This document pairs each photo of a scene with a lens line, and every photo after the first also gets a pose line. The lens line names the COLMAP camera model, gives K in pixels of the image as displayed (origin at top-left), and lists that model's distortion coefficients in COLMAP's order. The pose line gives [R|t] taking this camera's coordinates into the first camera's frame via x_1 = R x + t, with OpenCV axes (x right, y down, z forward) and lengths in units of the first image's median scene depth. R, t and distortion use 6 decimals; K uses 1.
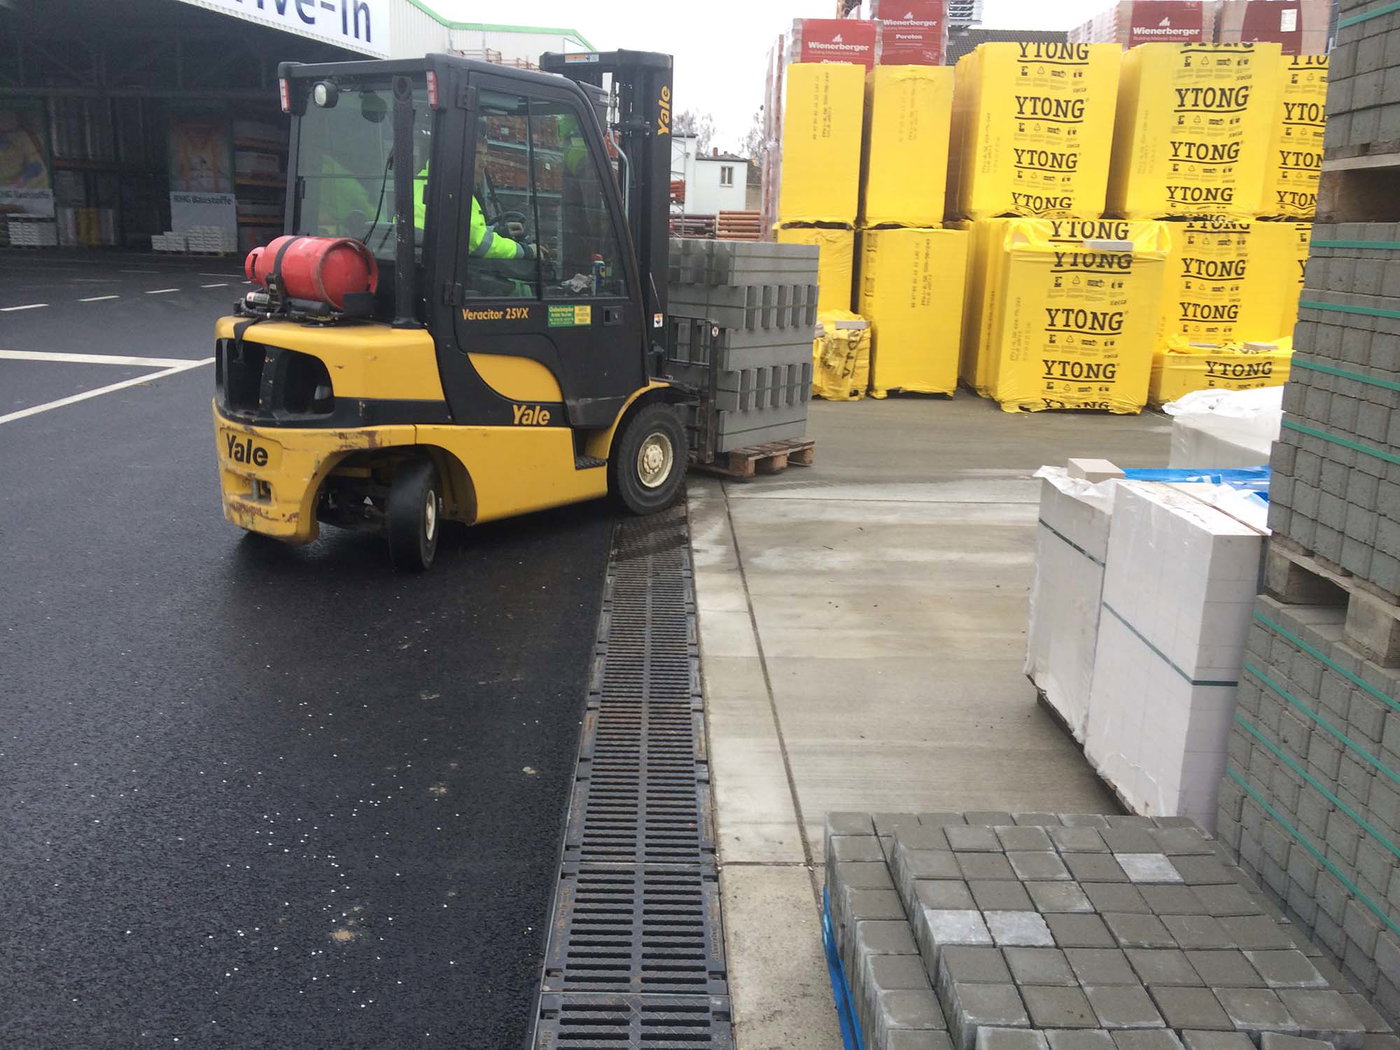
lens RADIAL K [[1160.5, 0, 698.8], [0, 1160.5, 516.2], [0, 0, 1]] dist [0.101468, -0.147422]
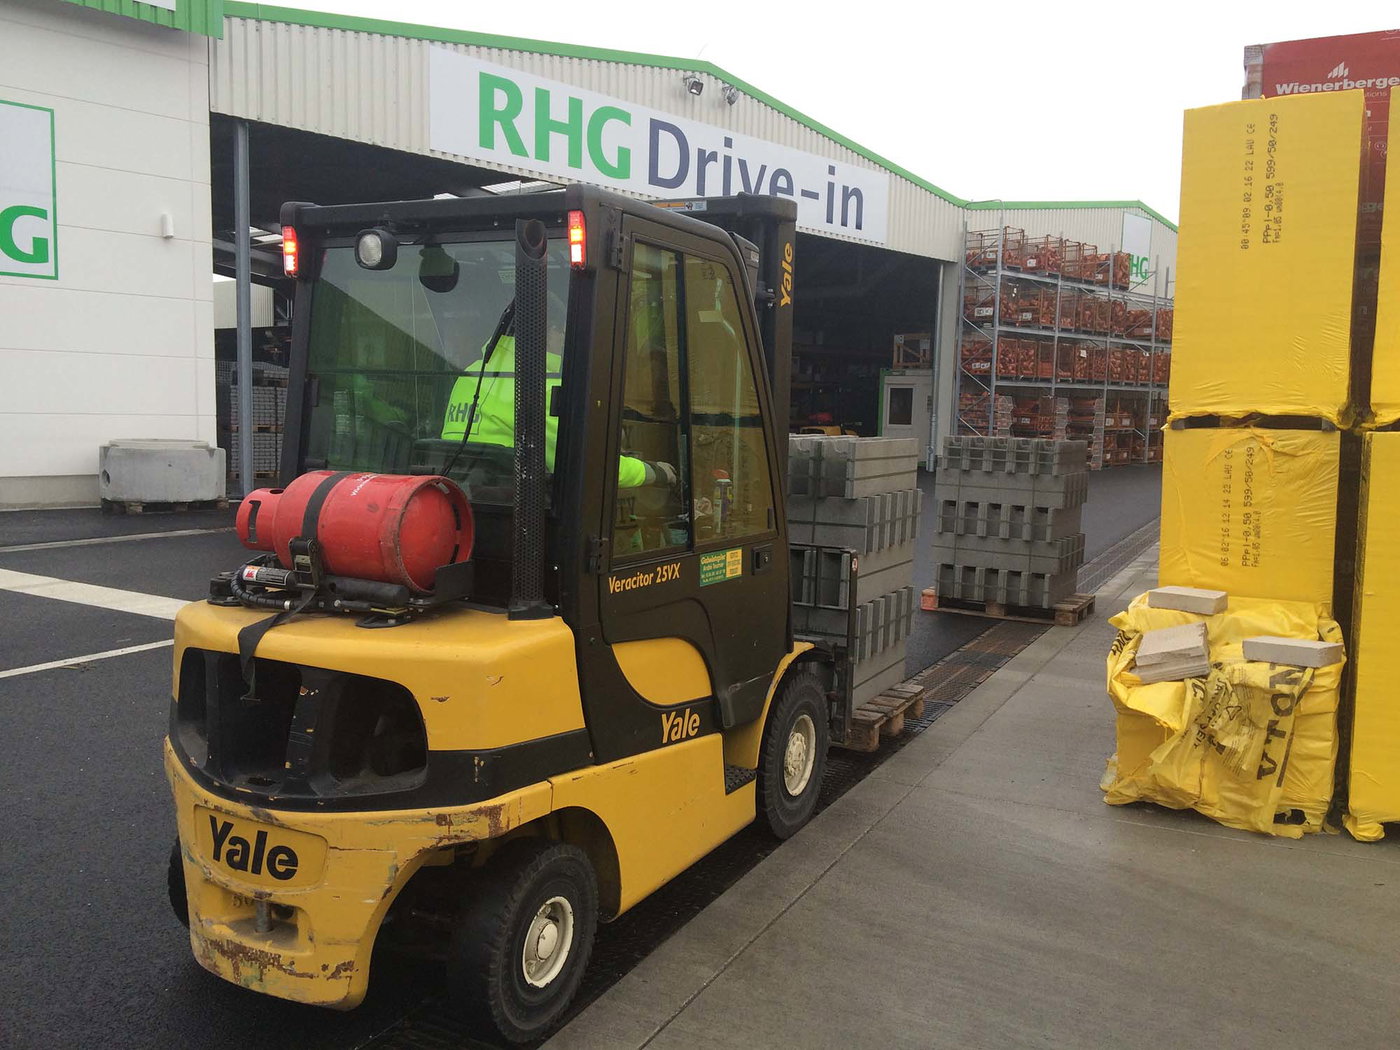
lens RADIAL K [[1160.5, 0, 698.8], [0, 1160.5, 516.2], [0, 0, 1]] dist [0.101468, -0.147422]
pose [[0.872486, 0.030618, -0.487679, 0.138494], [-0.109128, 0.985037, -0.133393, -0.121188], [0.476298, 0.169603, 0.862772, 0.480025]]
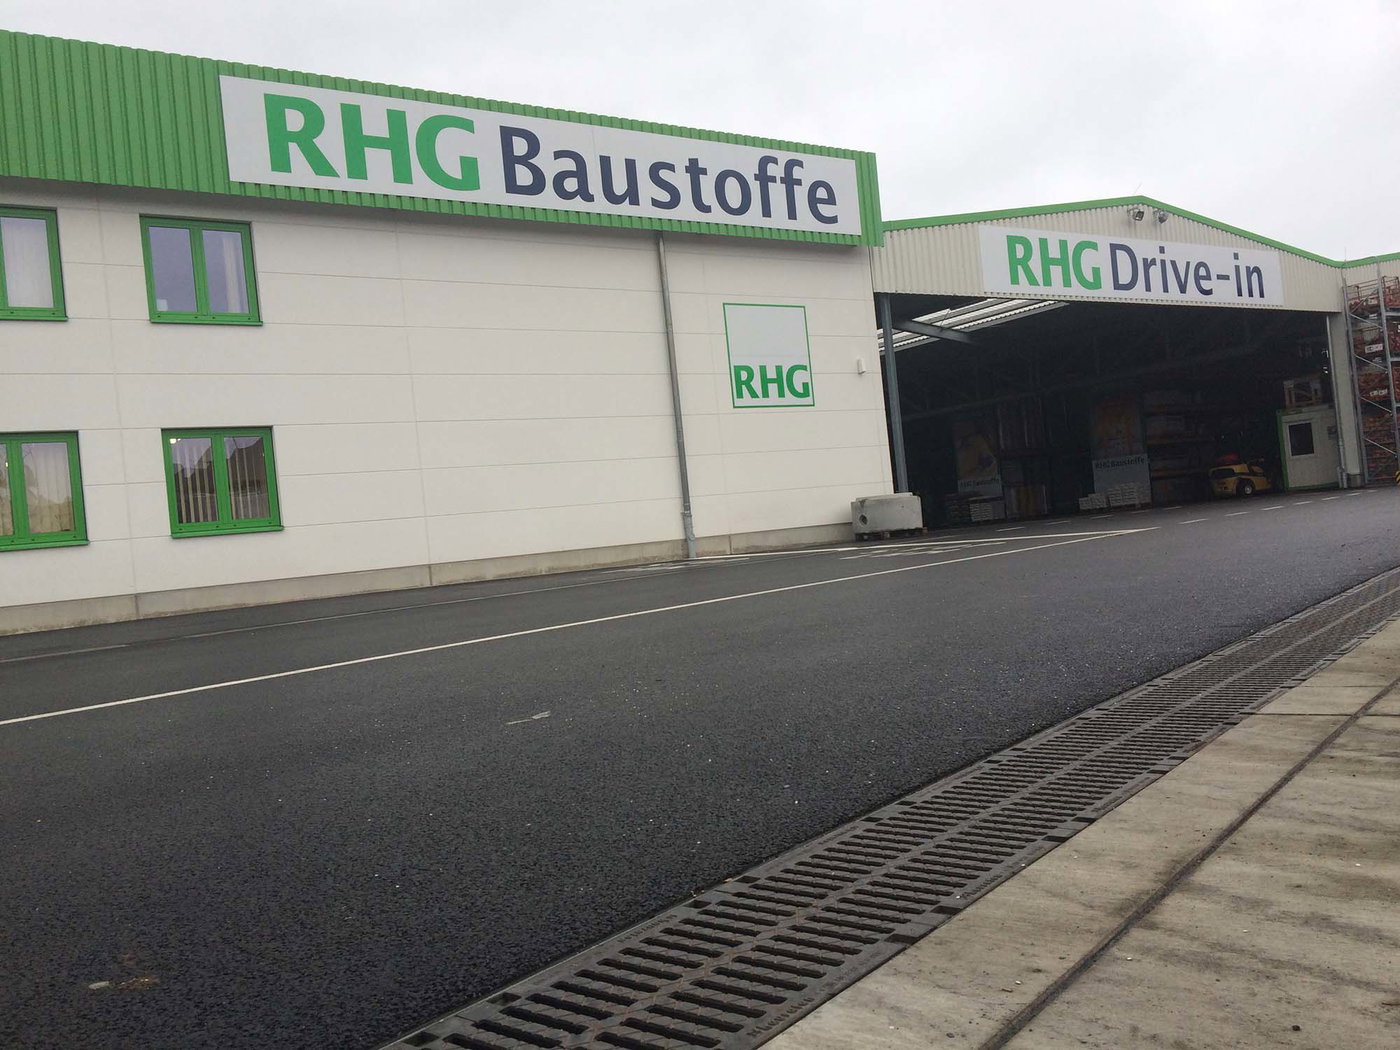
lens RADIAL K [[1160.5, 0, 698.8], [0, 1160.5, 516.2], [0, 0, 1]] dist [0.101468, -0.147422]
pose [[0.741175, -0.125189, -0.659535, 0.094030], [-0.032782, 0.974536, -0.221821, 0.169514], [0.670511, 0.186029, 0.718198, -0.326425]]
